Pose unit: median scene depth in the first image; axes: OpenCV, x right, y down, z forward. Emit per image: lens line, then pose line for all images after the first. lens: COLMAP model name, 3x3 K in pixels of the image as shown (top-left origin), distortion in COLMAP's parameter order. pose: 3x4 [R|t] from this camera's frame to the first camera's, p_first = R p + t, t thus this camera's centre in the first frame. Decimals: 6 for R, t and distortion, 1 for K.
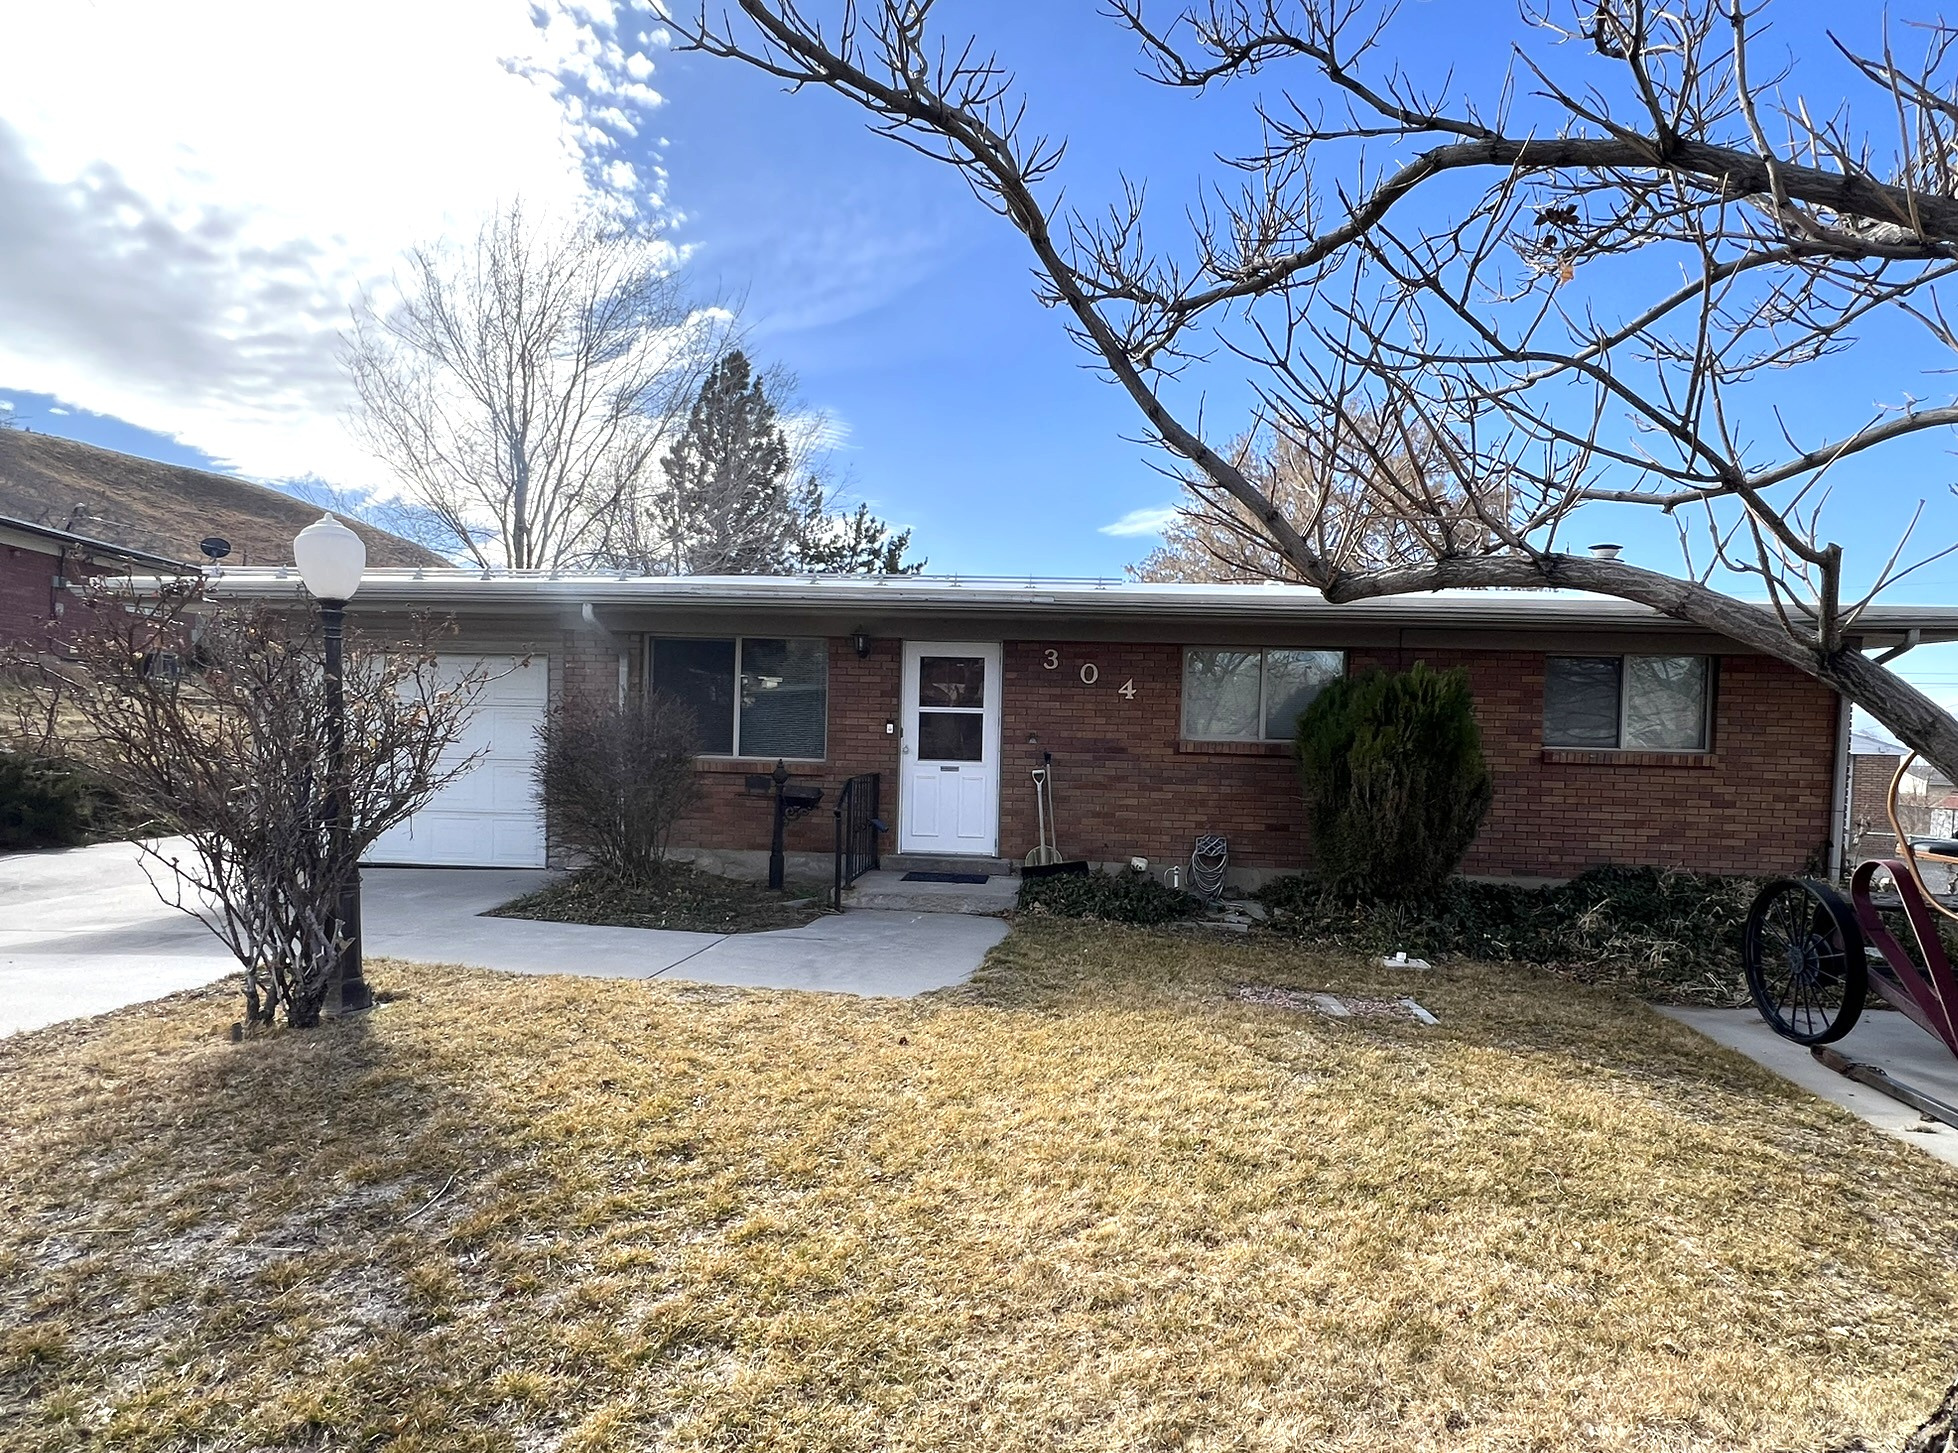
lens RADIAL K [[1064.9, 0, 979.0], [0, 1064.9, 726.5], [0, 0, 1]] dist [0.027024, 0.000604]
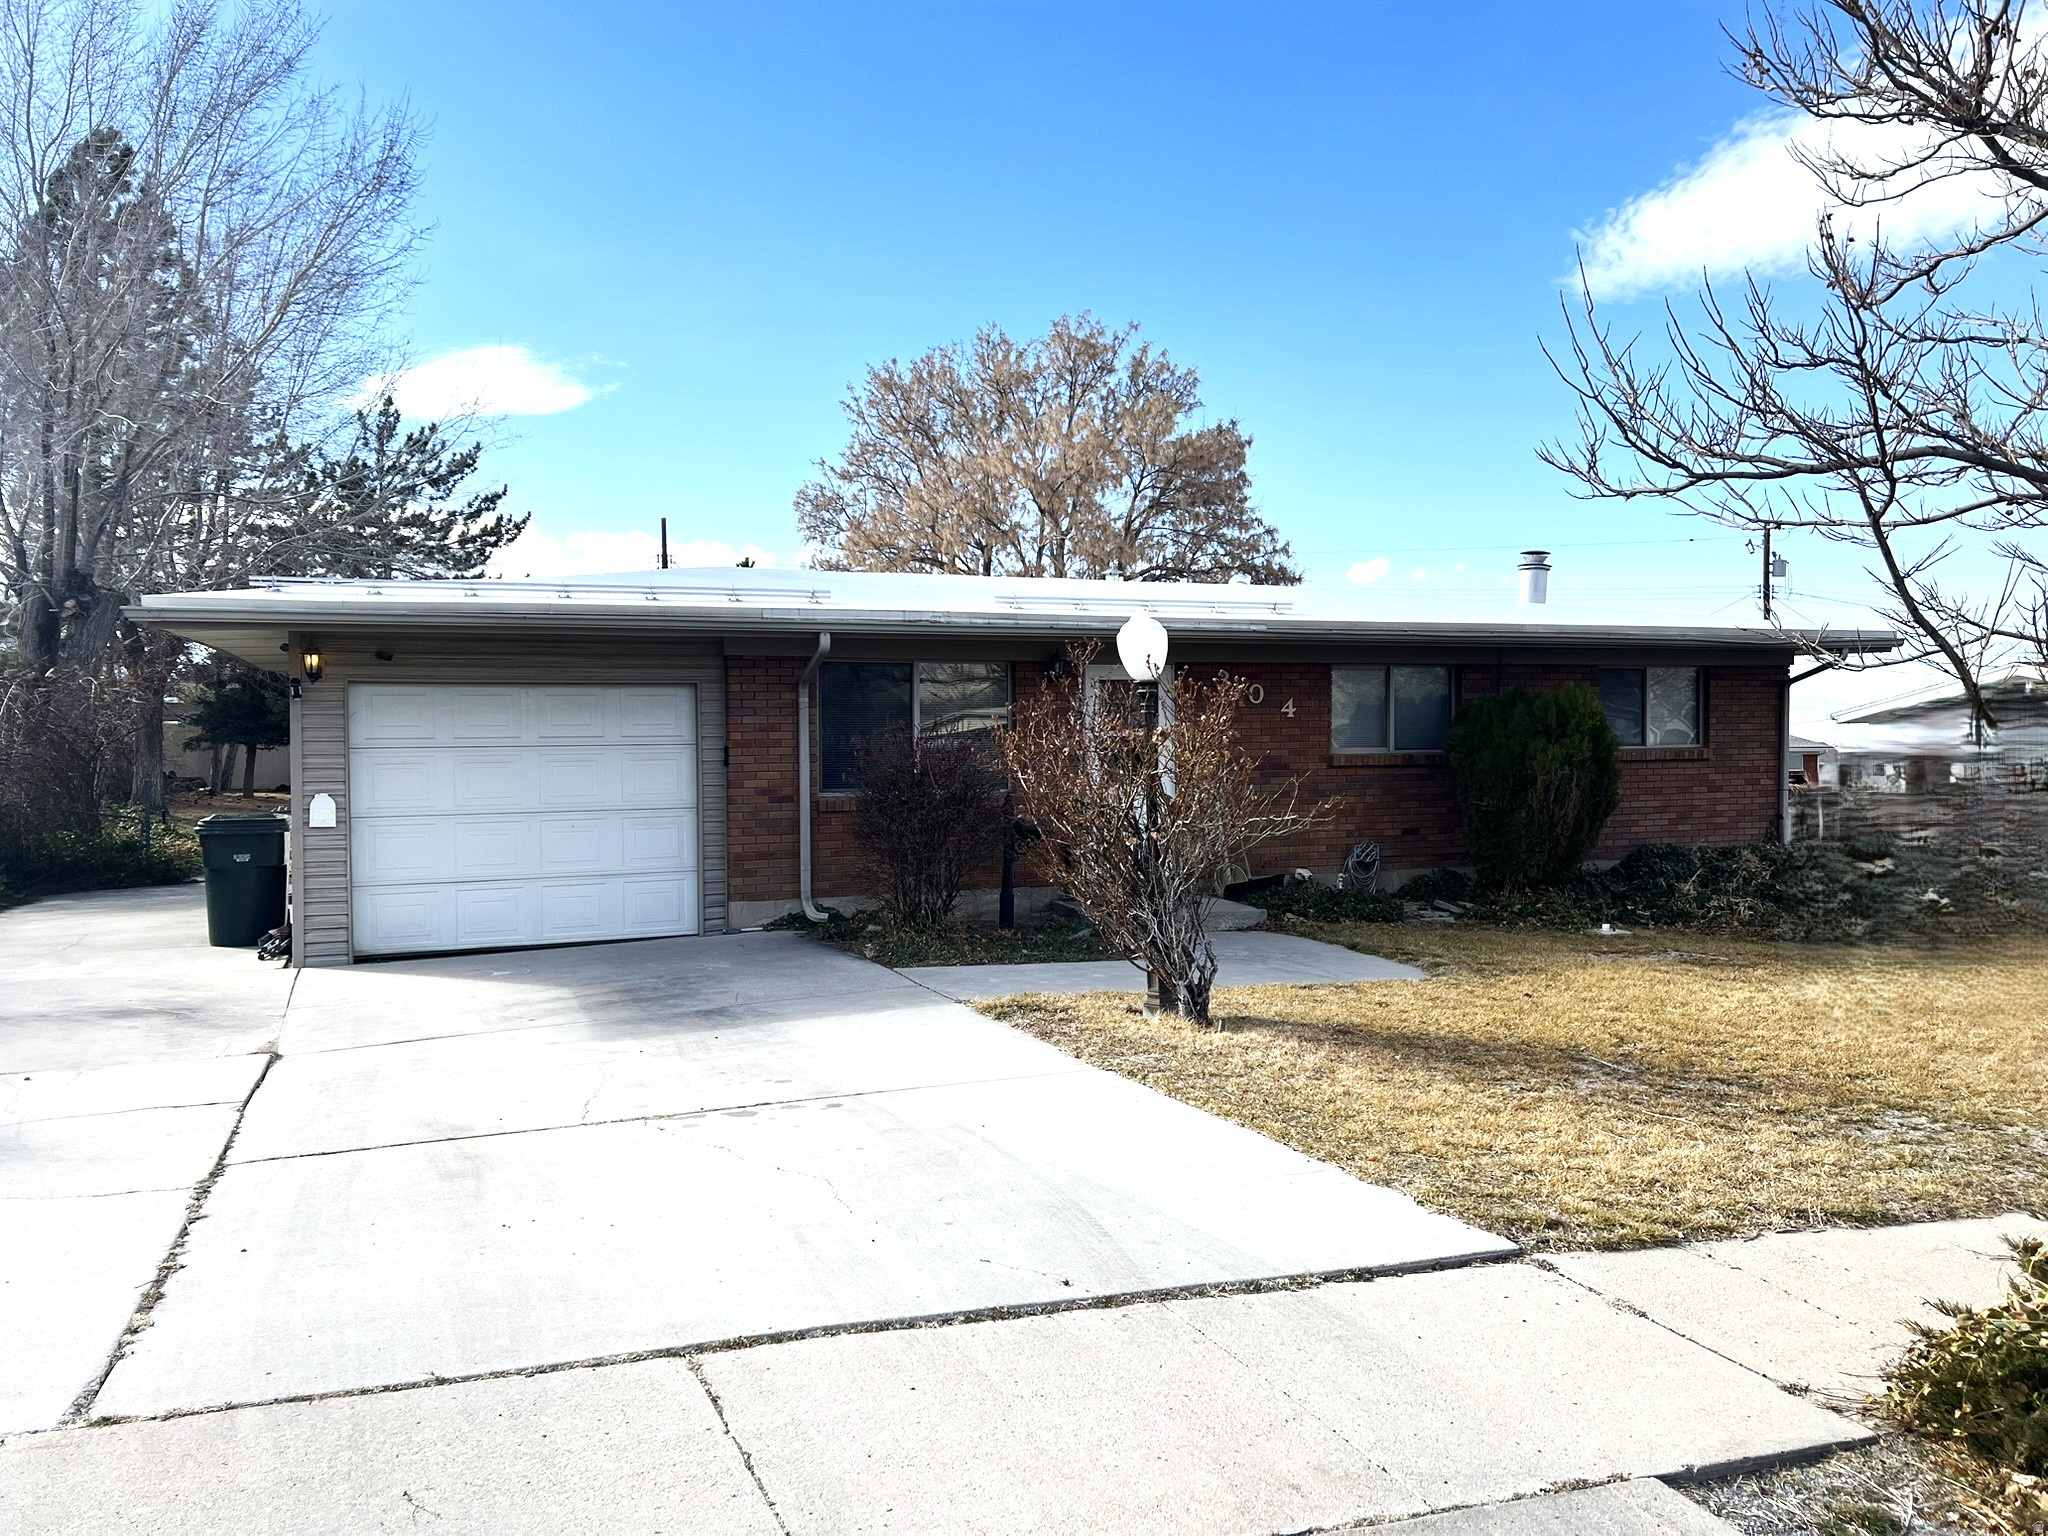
lens RADIAL K [[1536.4, 0, 1017.9], [0, 1536.4, 758.1], [0, 0, 1]] dist [0.037754, -0.011247]
pose [[0.912452, -0.042360, 0.406986, -0.732588], [0.028720, 0.998804, 0.039569, -0.054232], [-0.408175, -0.024416, 0.912577, -0.269135]]
